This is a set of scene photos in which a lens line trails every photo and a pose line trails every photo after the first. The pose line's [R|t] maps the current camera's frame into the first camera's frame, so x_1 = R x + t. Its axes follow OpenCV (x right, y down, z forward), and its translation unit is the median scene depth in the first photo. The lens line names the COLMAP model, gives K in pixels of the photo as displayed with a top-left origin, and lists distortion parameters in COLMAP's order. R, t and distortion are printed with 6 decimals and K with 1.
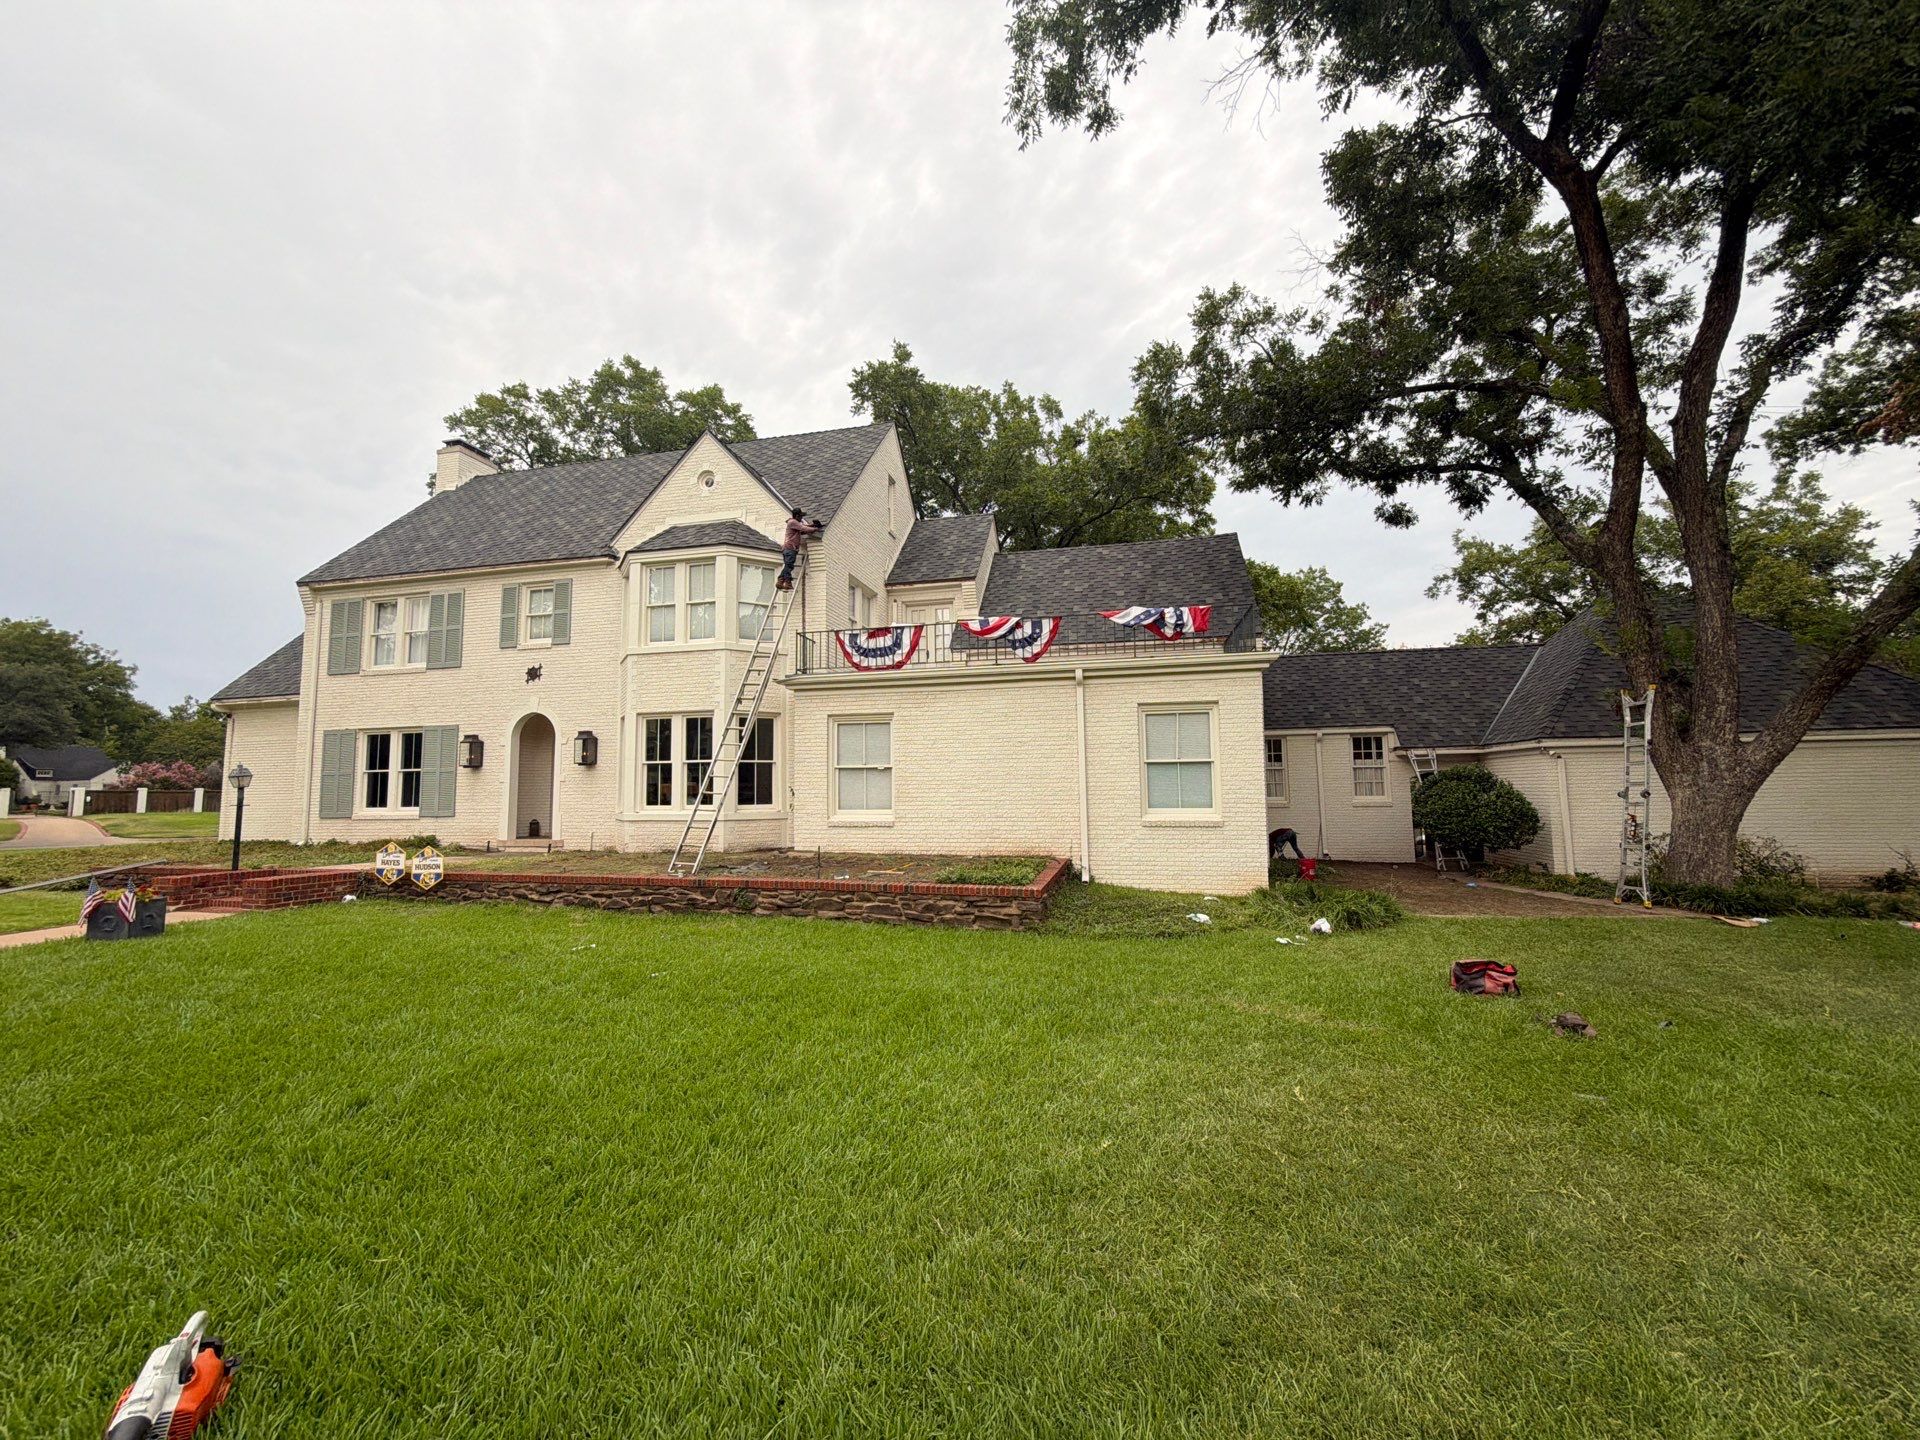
lens RADIAL K [[762.1, 0, 965.3], [0, 762.1, 724.4], [0, 0, 1]] dist [0.004158, -0.000278]
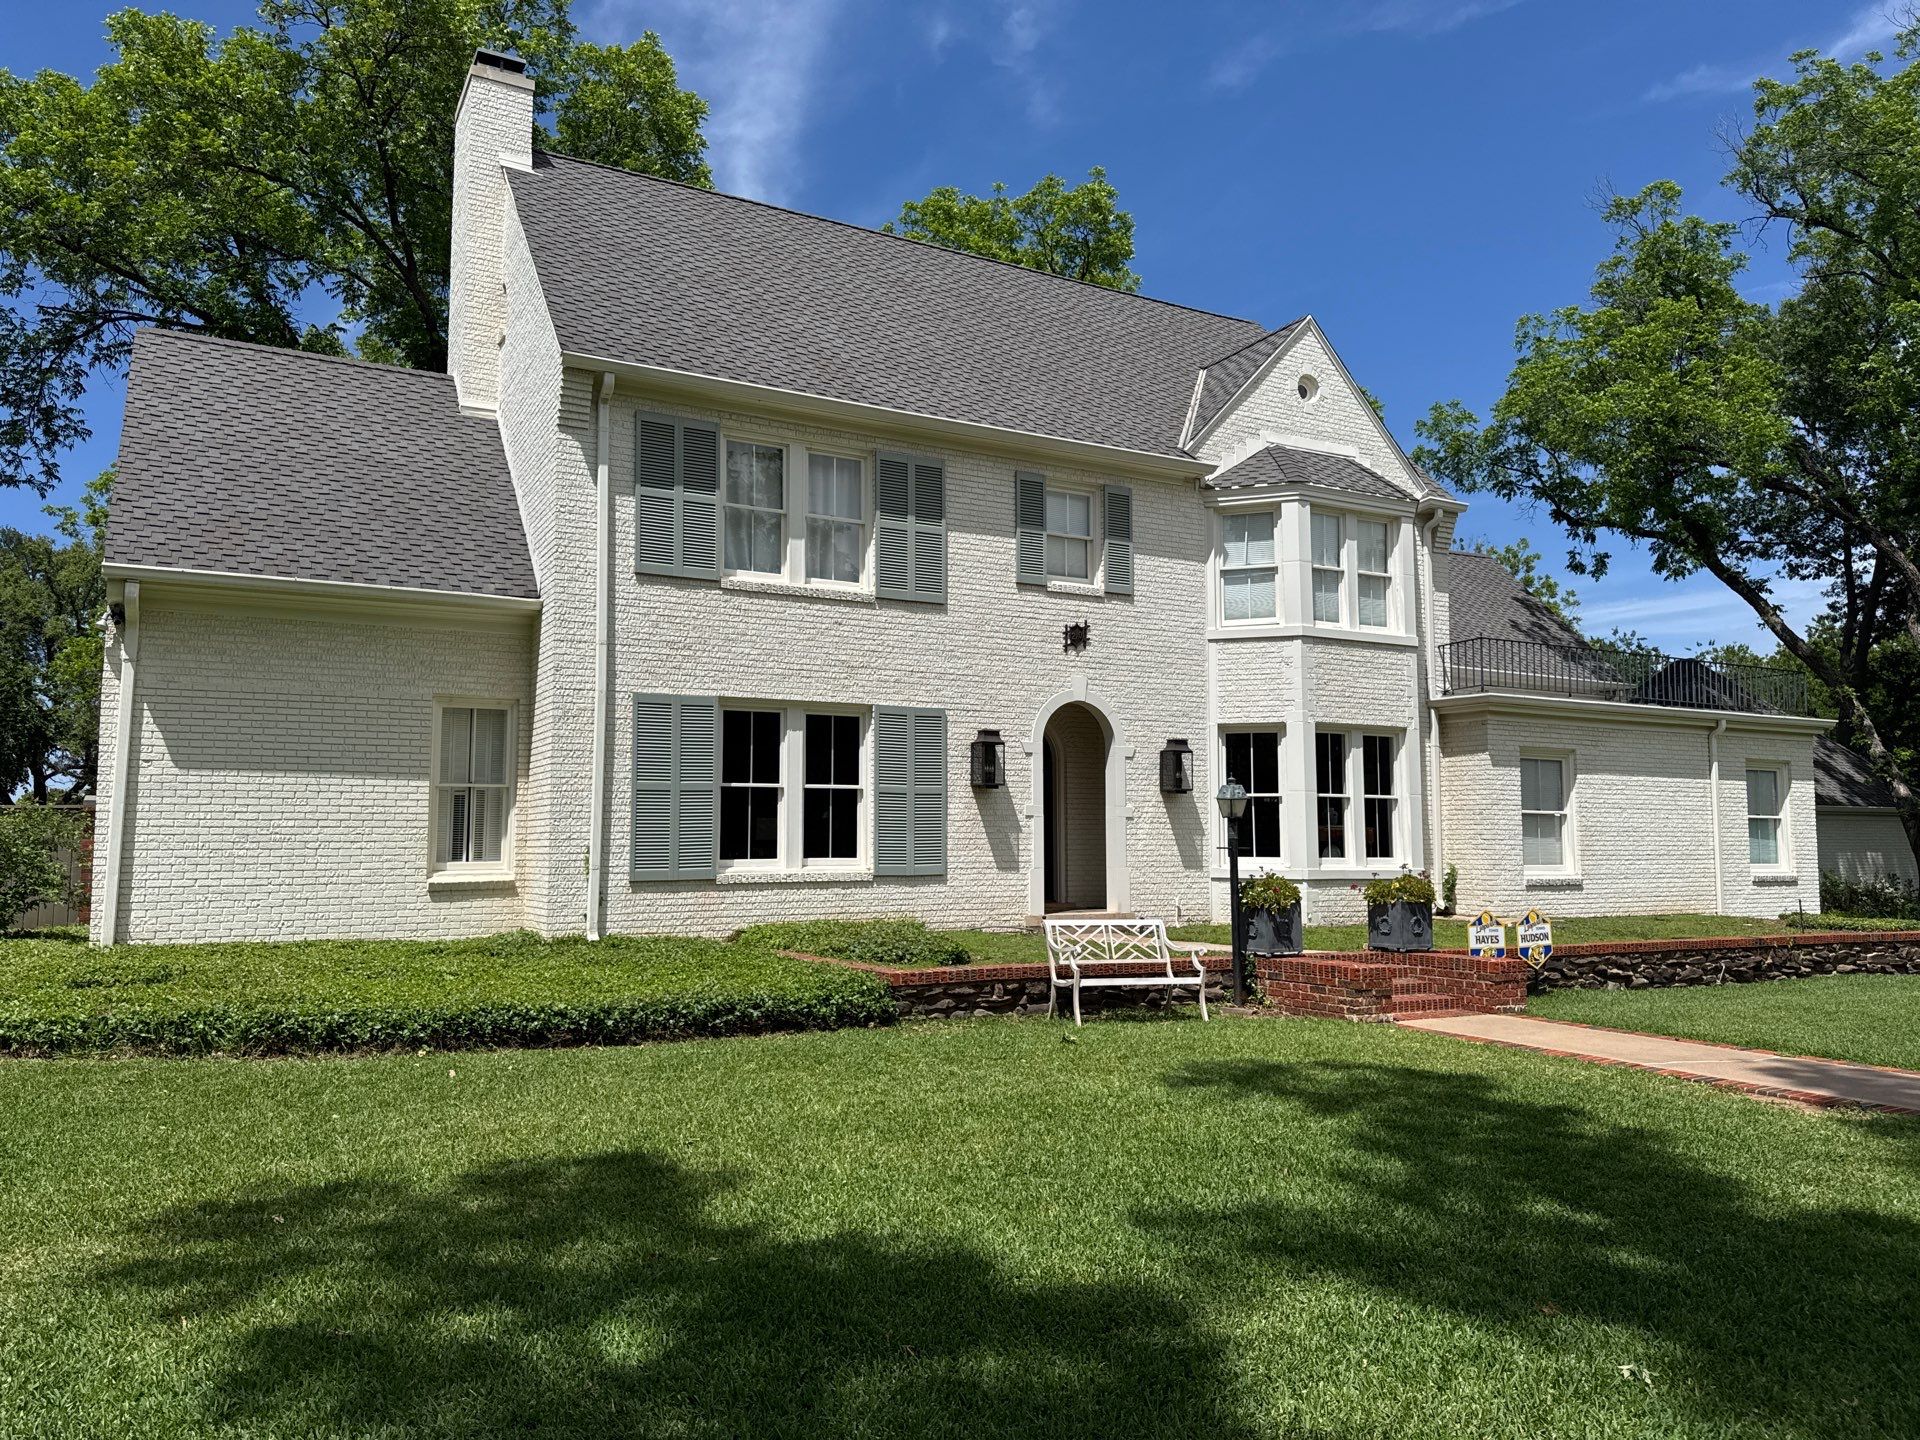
lens RADIAL K [[1259.0, 0, 963.1], [0, 1259.0, 765.2], [0, 0, 1]] dist [0.089744, 0.000855]
pose [[0.750187, 0.055425, 0.658899, -1.450205], [-0.065147, 0.997828, -0.009762, 0.056527], [-0.658009, -0.035602, 0.752168, 0.354403]]
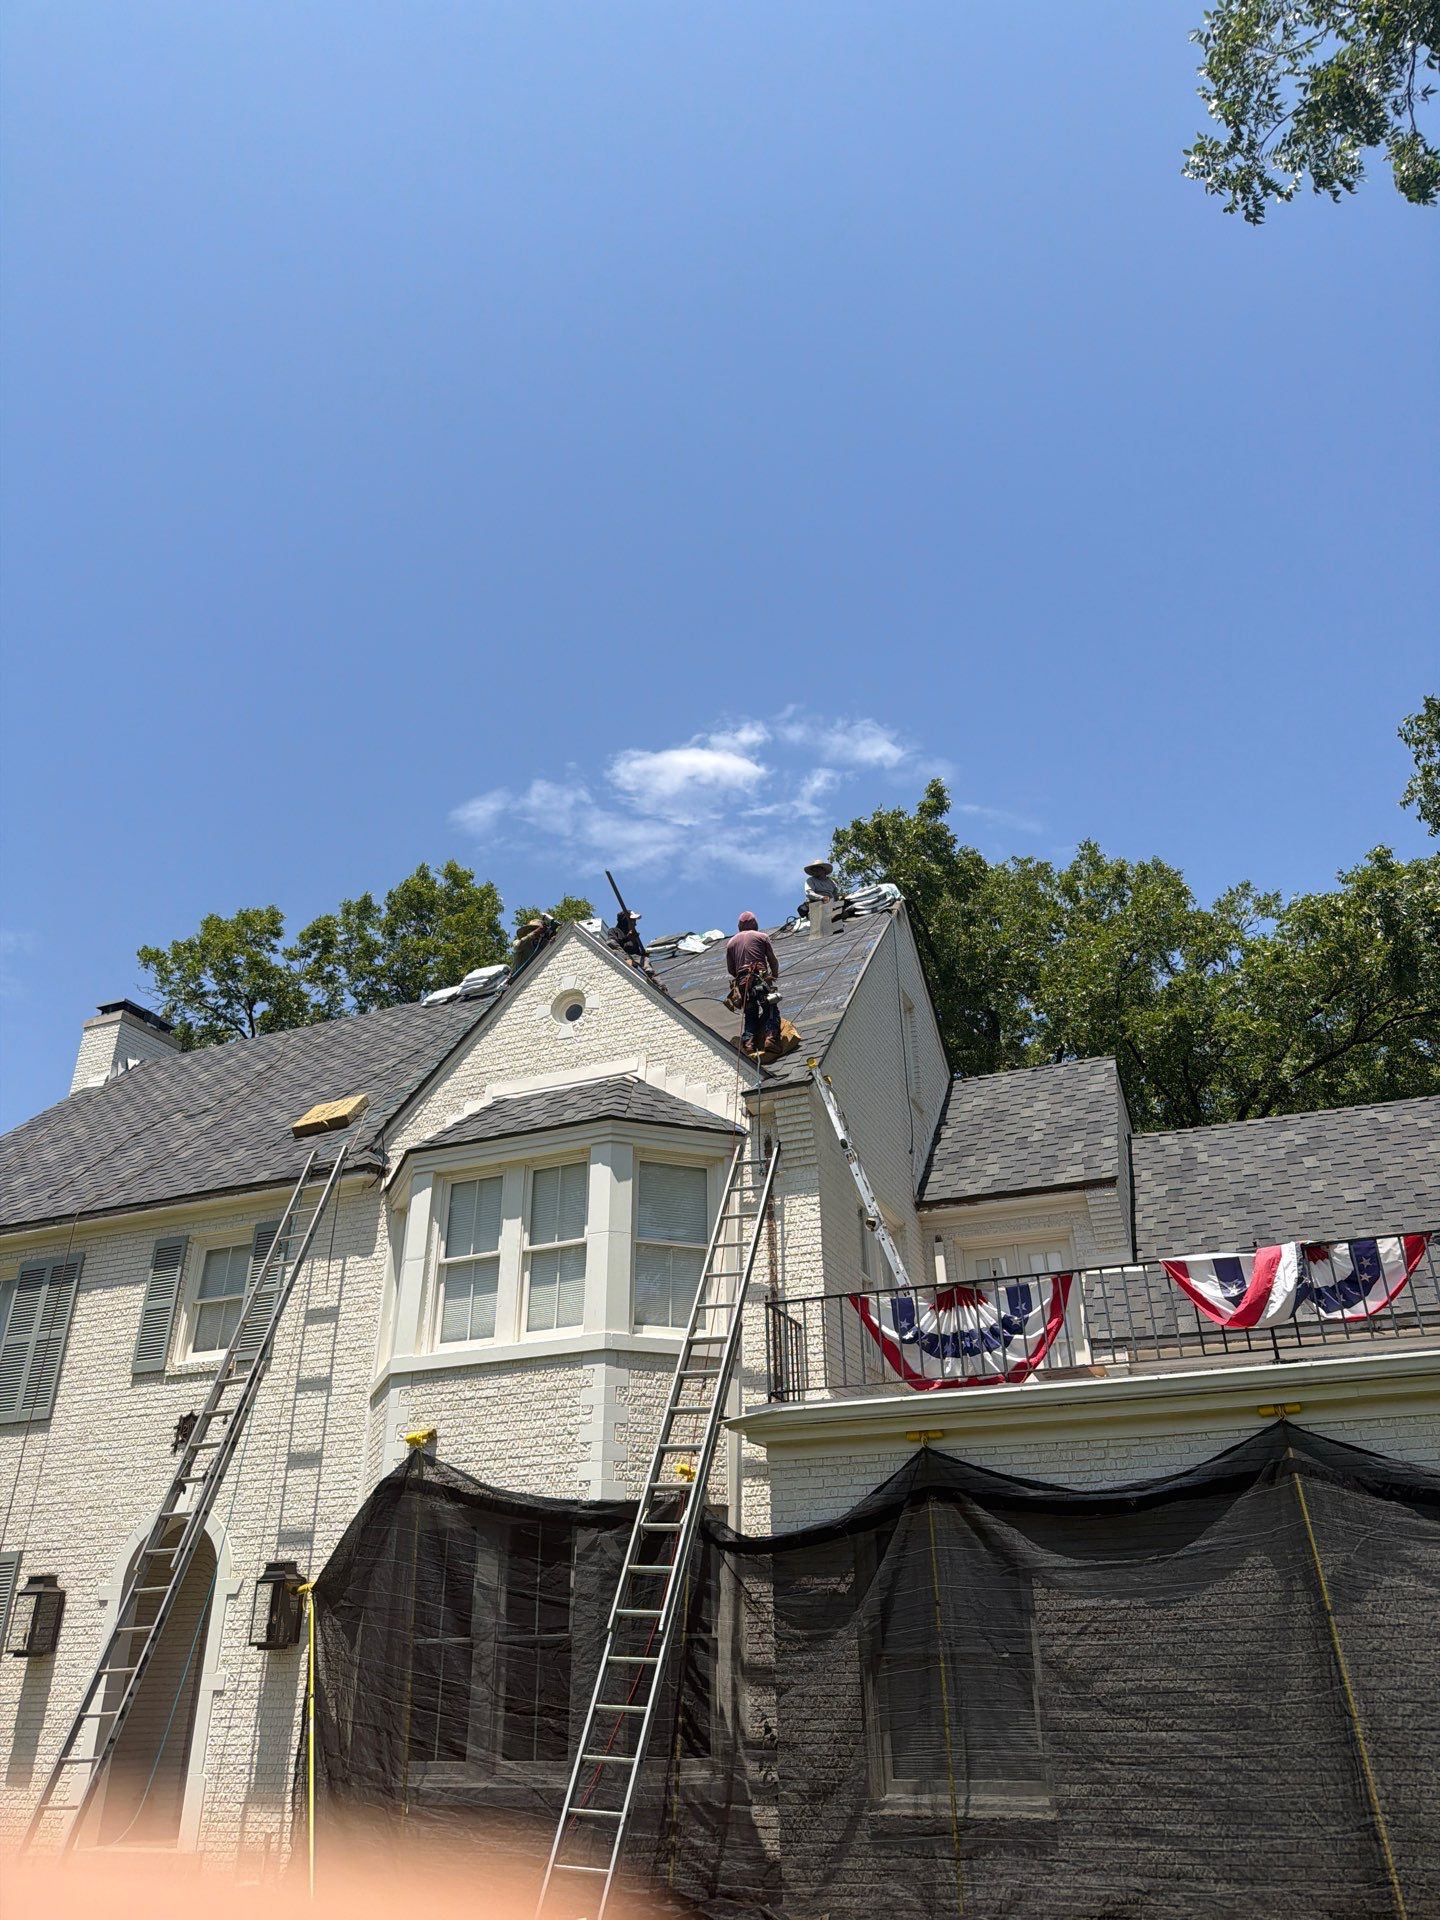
lens RADIAL K [[1334.1, 0, 730.8], [0, 1334.1, 943.8], [0, 0, 1]] dist [0.156931, -0.317195]
pose [[0.987738, -0.078817, -0.134767, -0.120312], [0.018387, 0.915933, -0.400909, 0.000402], [0.155037, 0.393515, 0.906151, 0.211532]]
